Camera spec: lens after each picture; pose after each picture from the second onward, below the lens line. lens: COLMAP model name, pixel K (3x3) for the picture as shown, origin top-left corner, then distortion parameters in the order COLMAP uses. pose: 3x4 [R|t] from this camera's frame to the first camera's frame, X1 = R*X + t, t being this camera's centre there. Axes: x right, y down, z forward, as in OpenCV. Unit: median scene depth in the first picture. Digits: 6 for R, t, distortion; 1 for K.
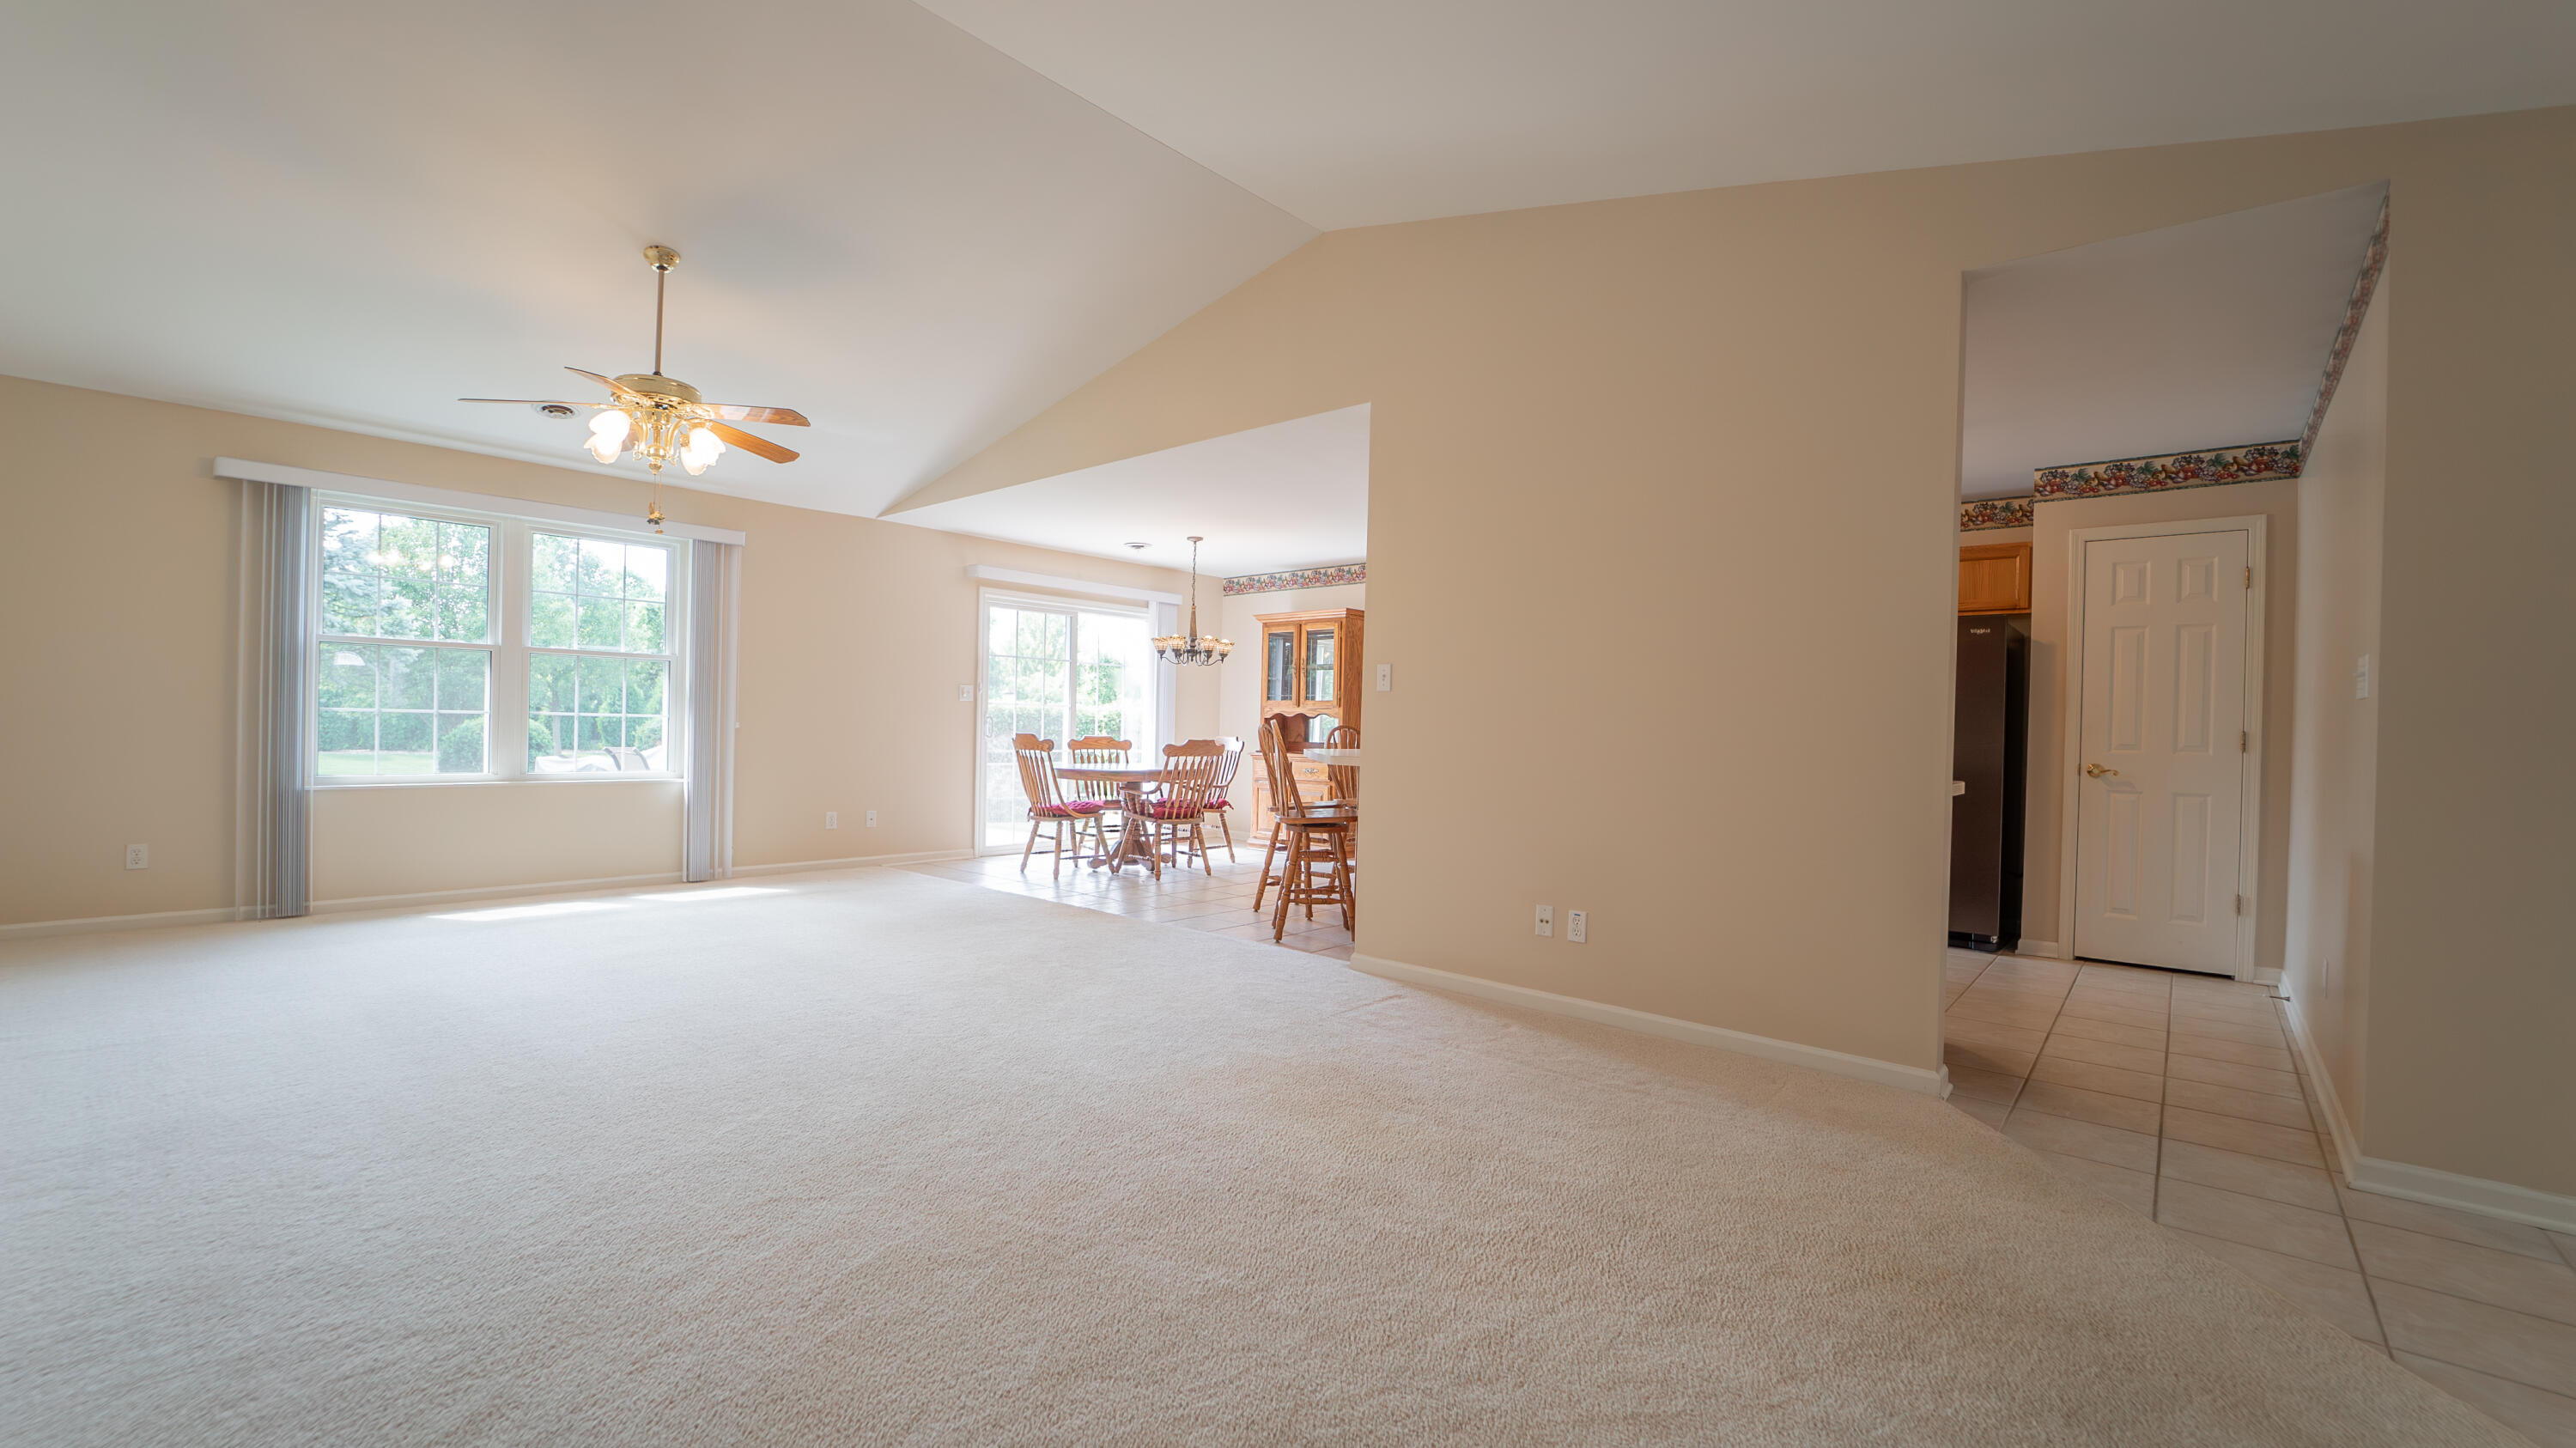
lens RADIAL K [[1044.1, 0, 1288.0], [0, 1044.1, 724.0], [0, 0, 1]] dist [-0.001005, -0.024309]
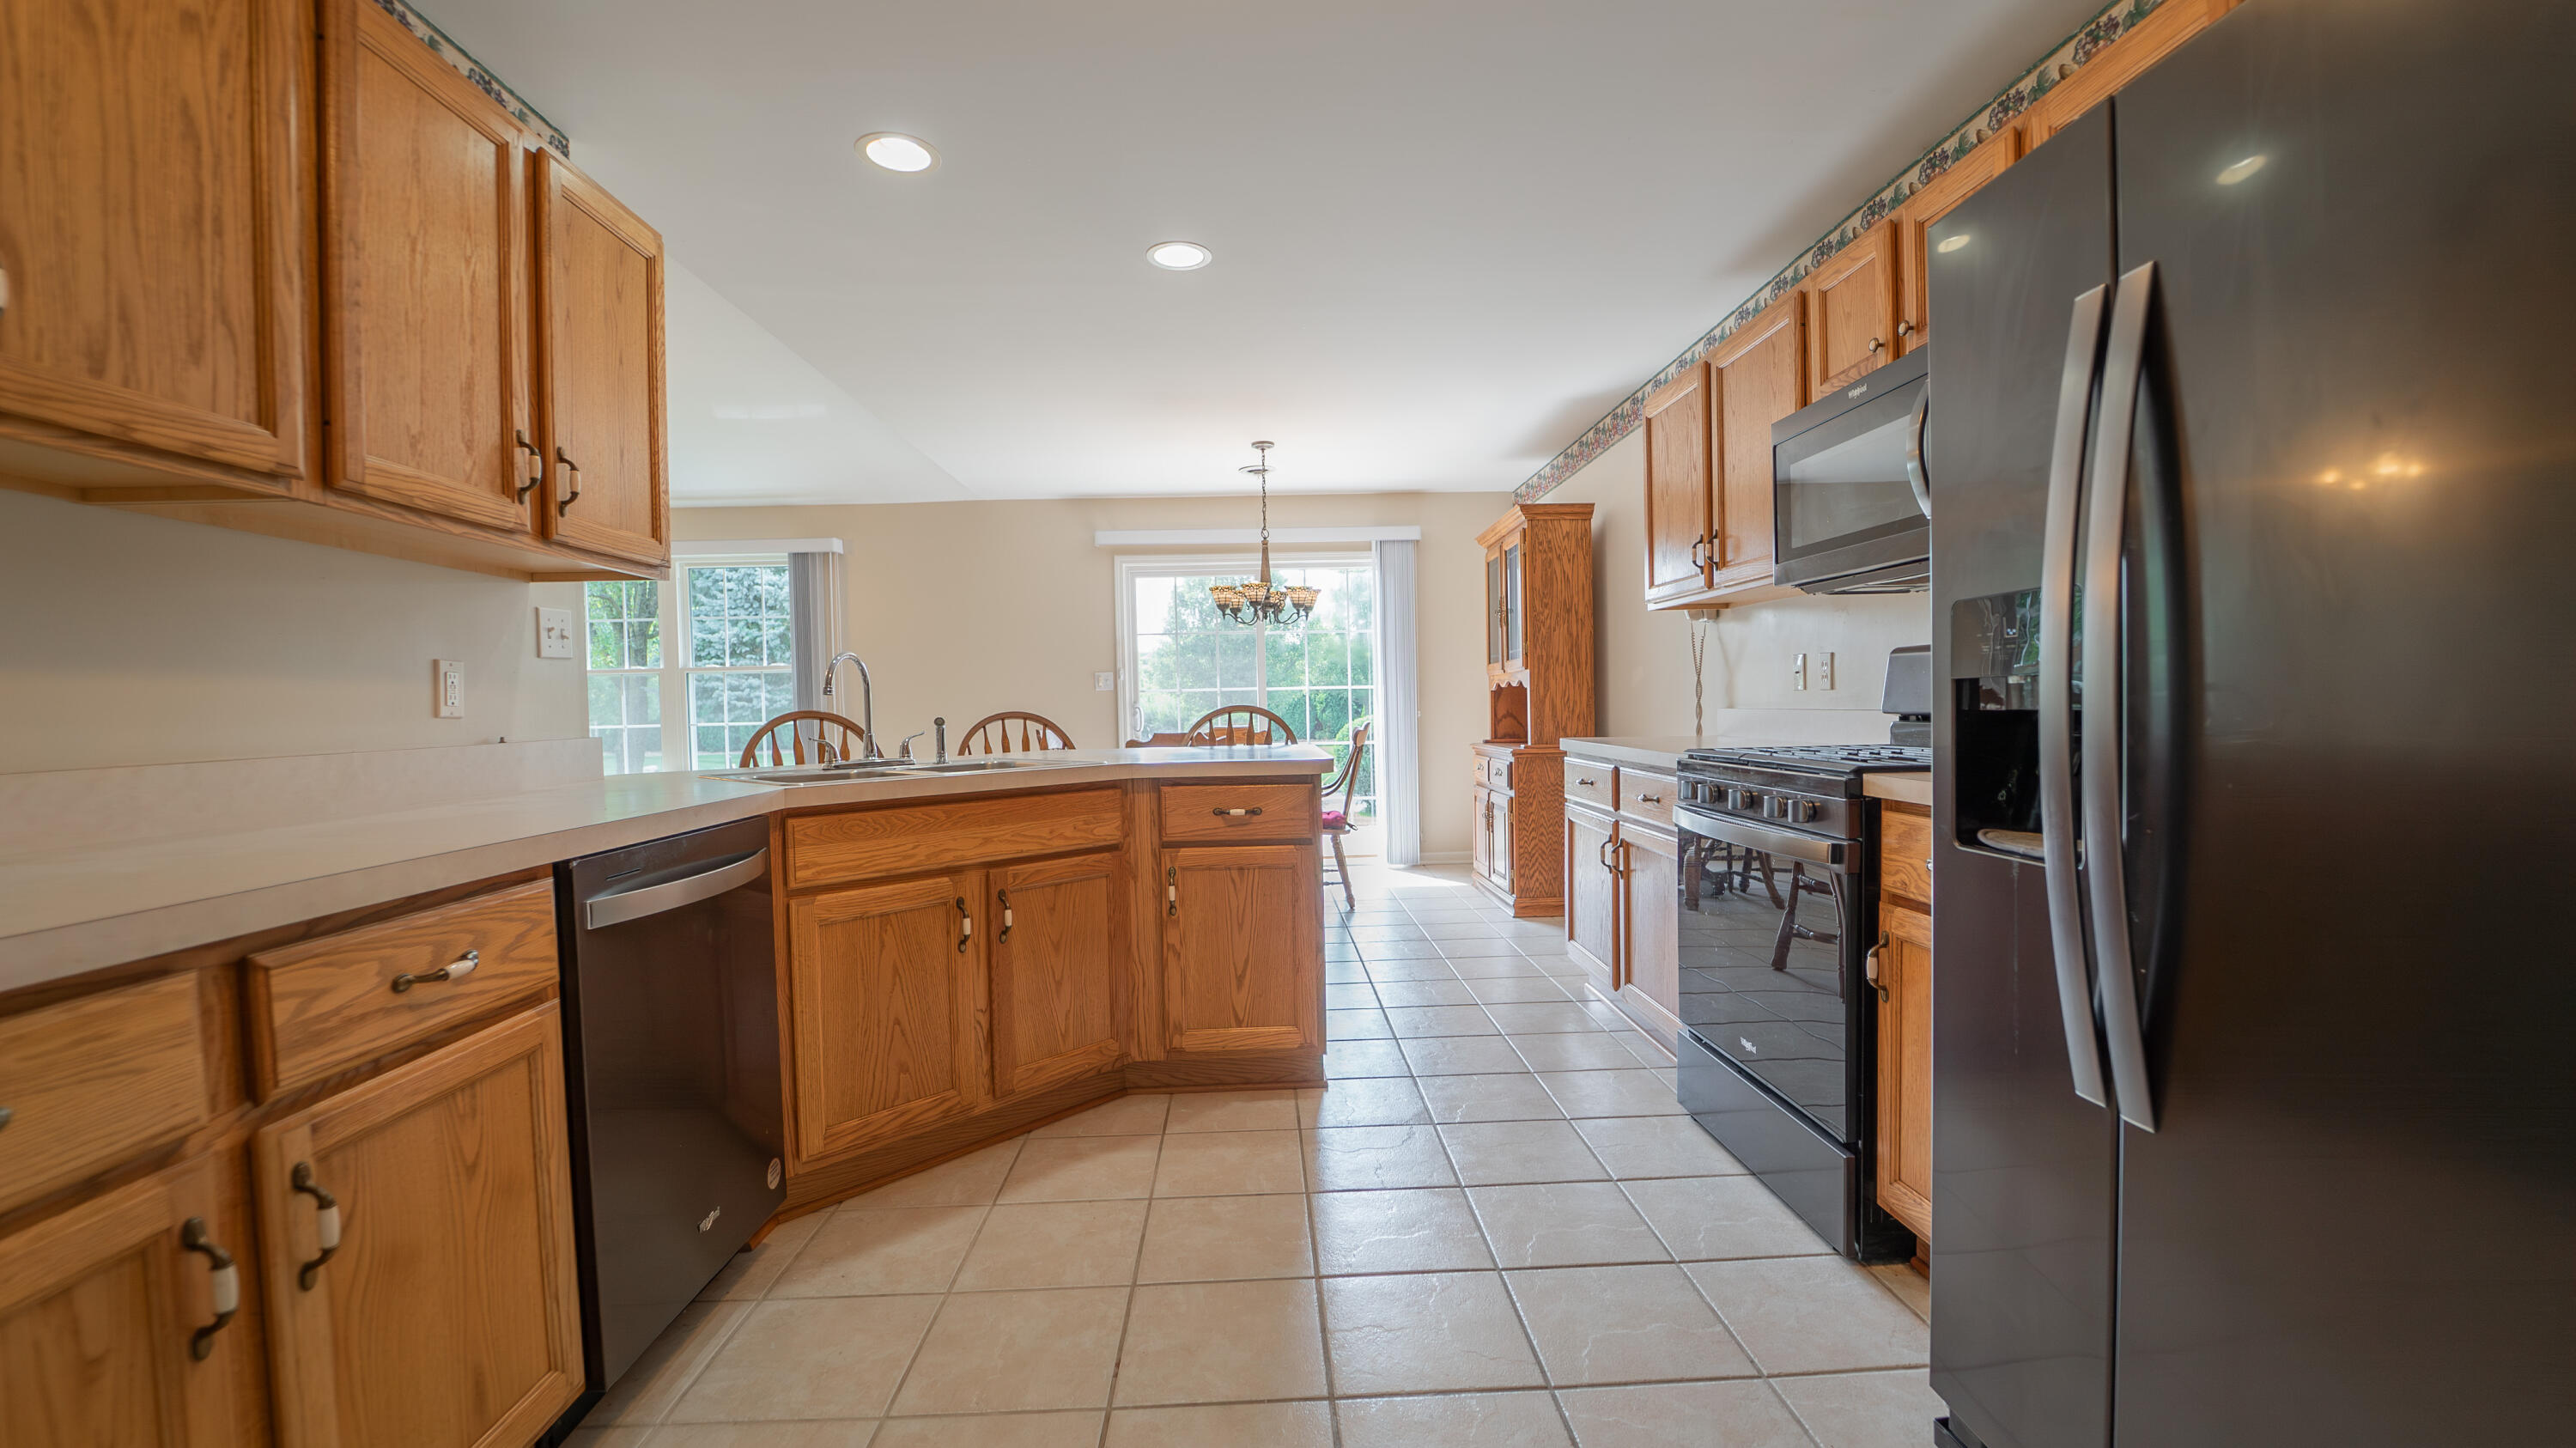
lens RADIAL K [[1047.2, 0, 1282.7], [0, 1047.2, 732.3], [0, 0, 1]] dist [-0.025935, 0.000112]
pose [[0.678927, -0.019238, -0.733954, 0.432671], [0.036764, 0.999293, 0.007815, 0.010586], [0.733285, -0.032289, 0.679155, 0.528970]]
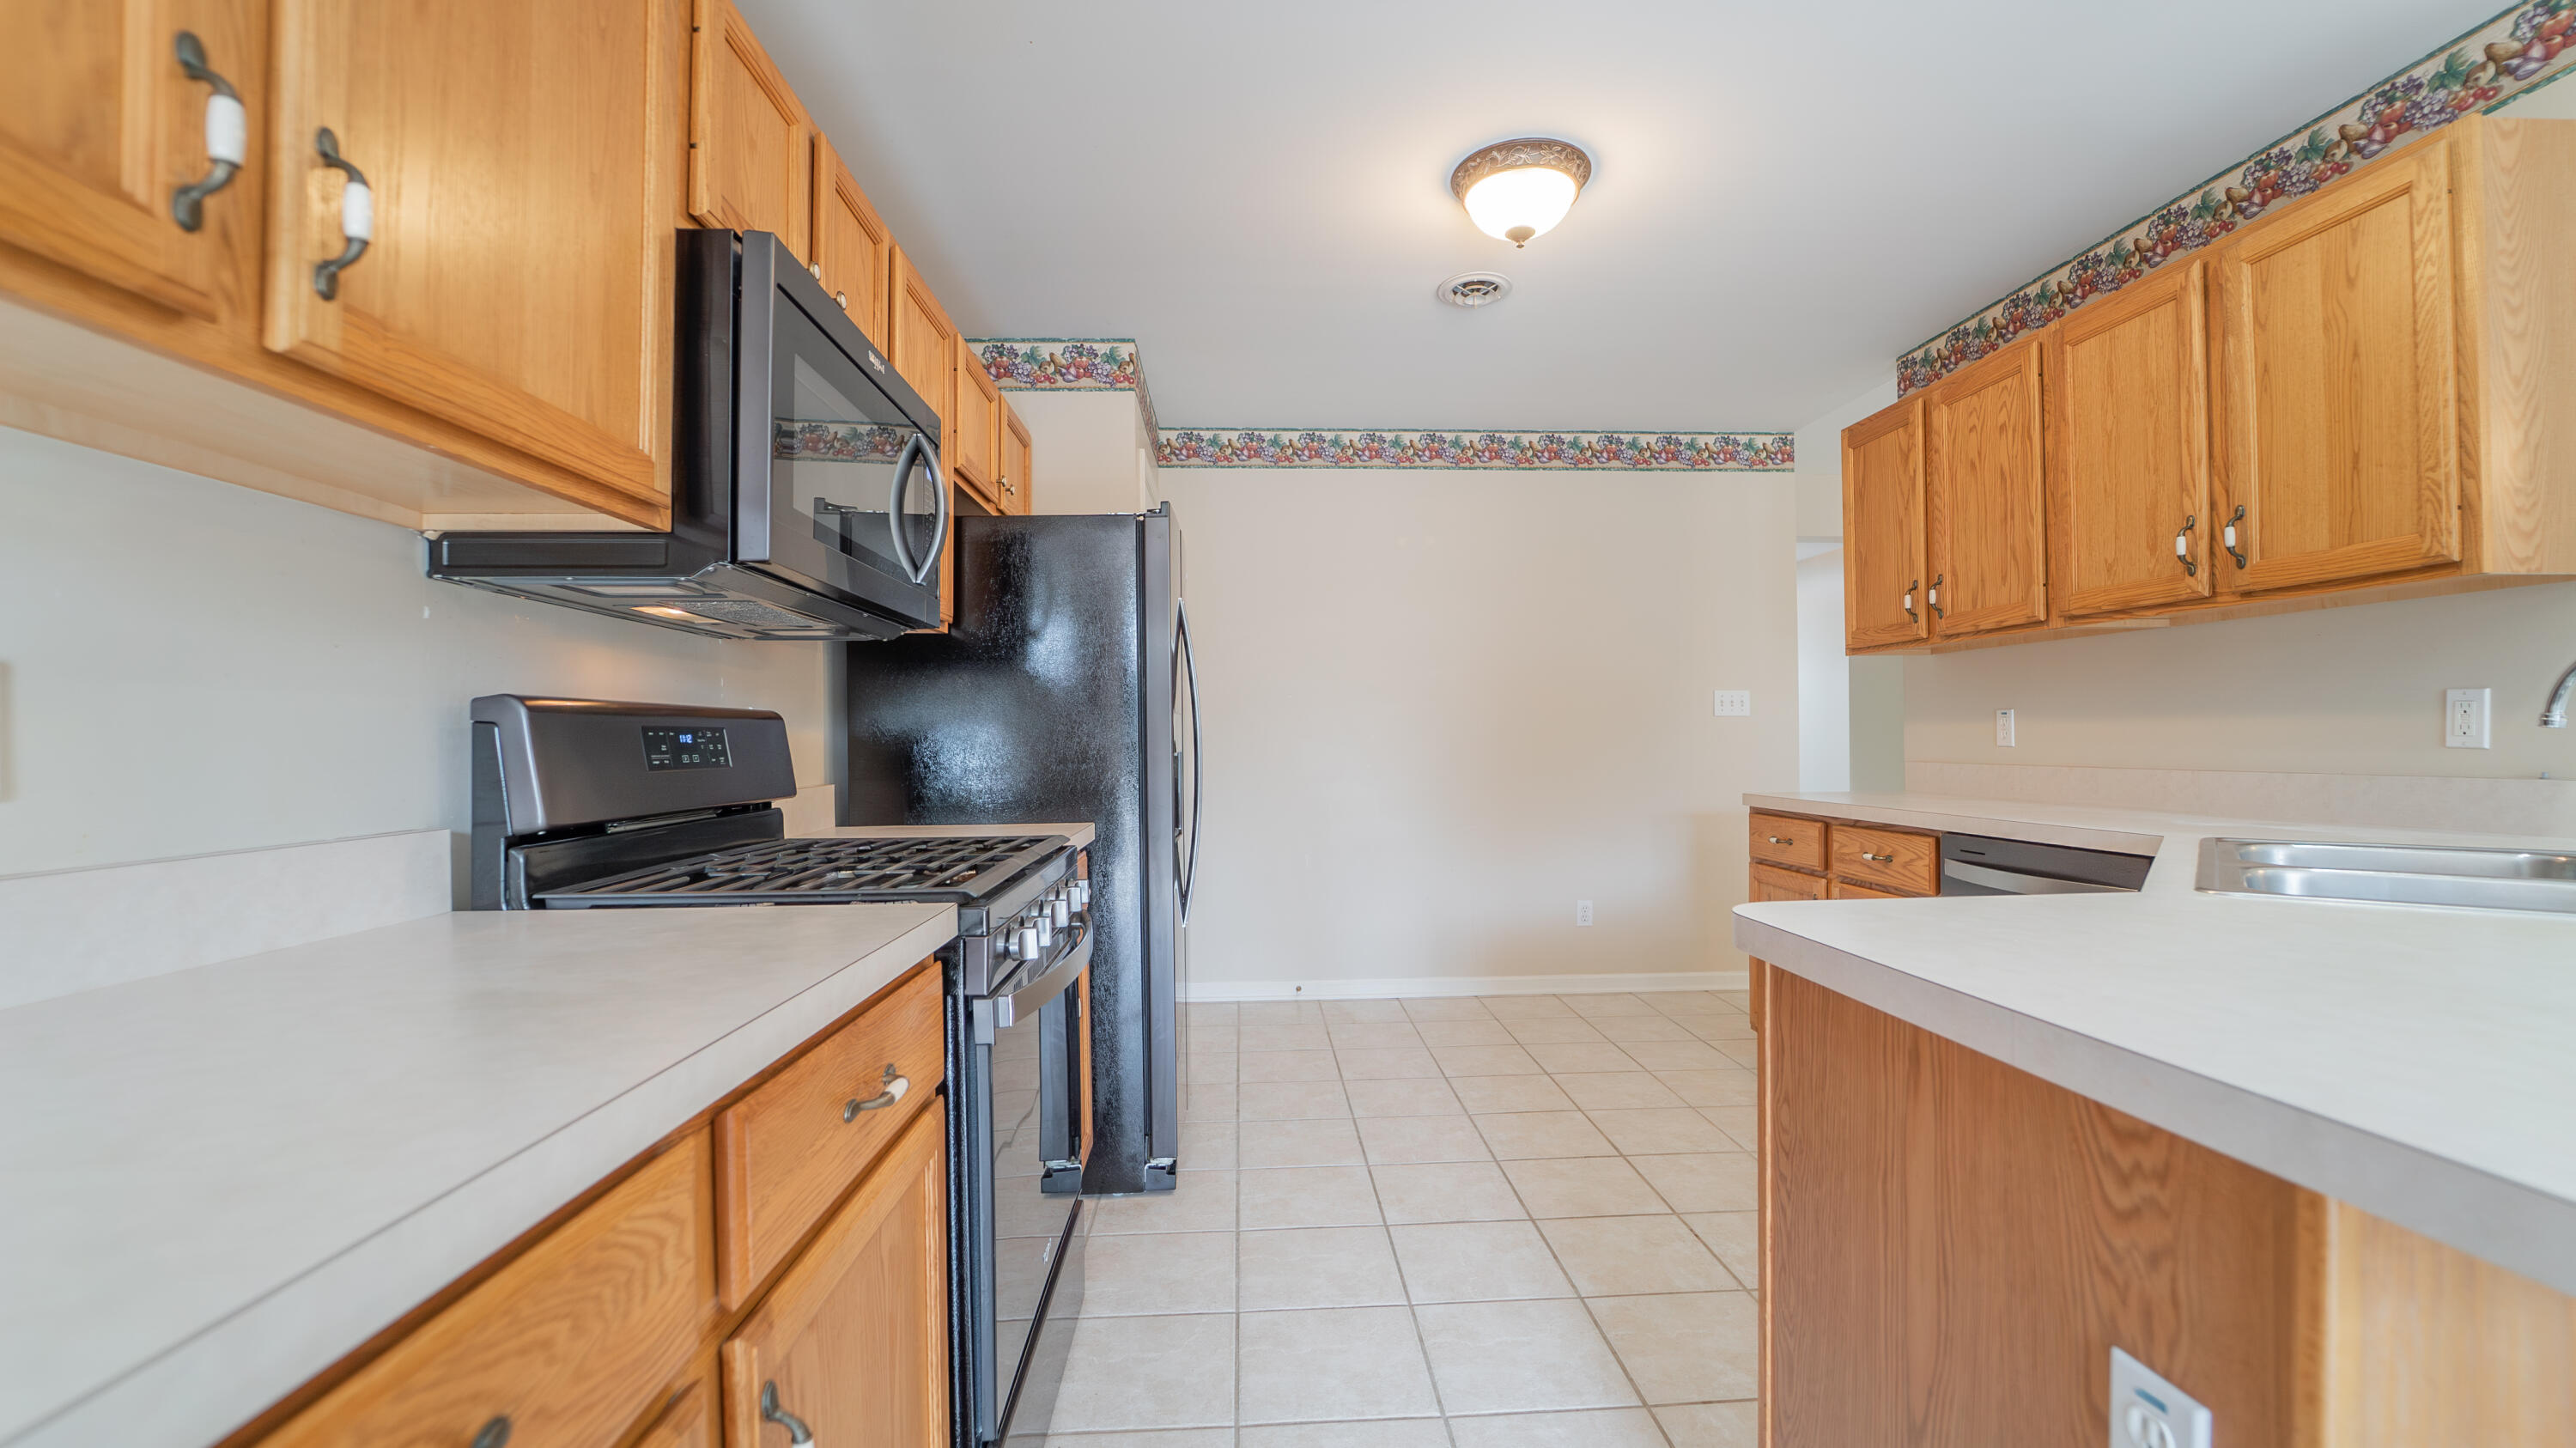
lens RADIAL K [[1060.7, 0, 1297.2], [0, 1060.7, 719.0], [0, 0, 1]] dist [-0.002346, -0.000132]
pose [[-0.703801, -0.002670, 0.710393, 0.106334], [-0.005065, 0.999986, -0.001260, -0.004334], [-0.710380, -0.004485, -0.703804, 0.953305]]
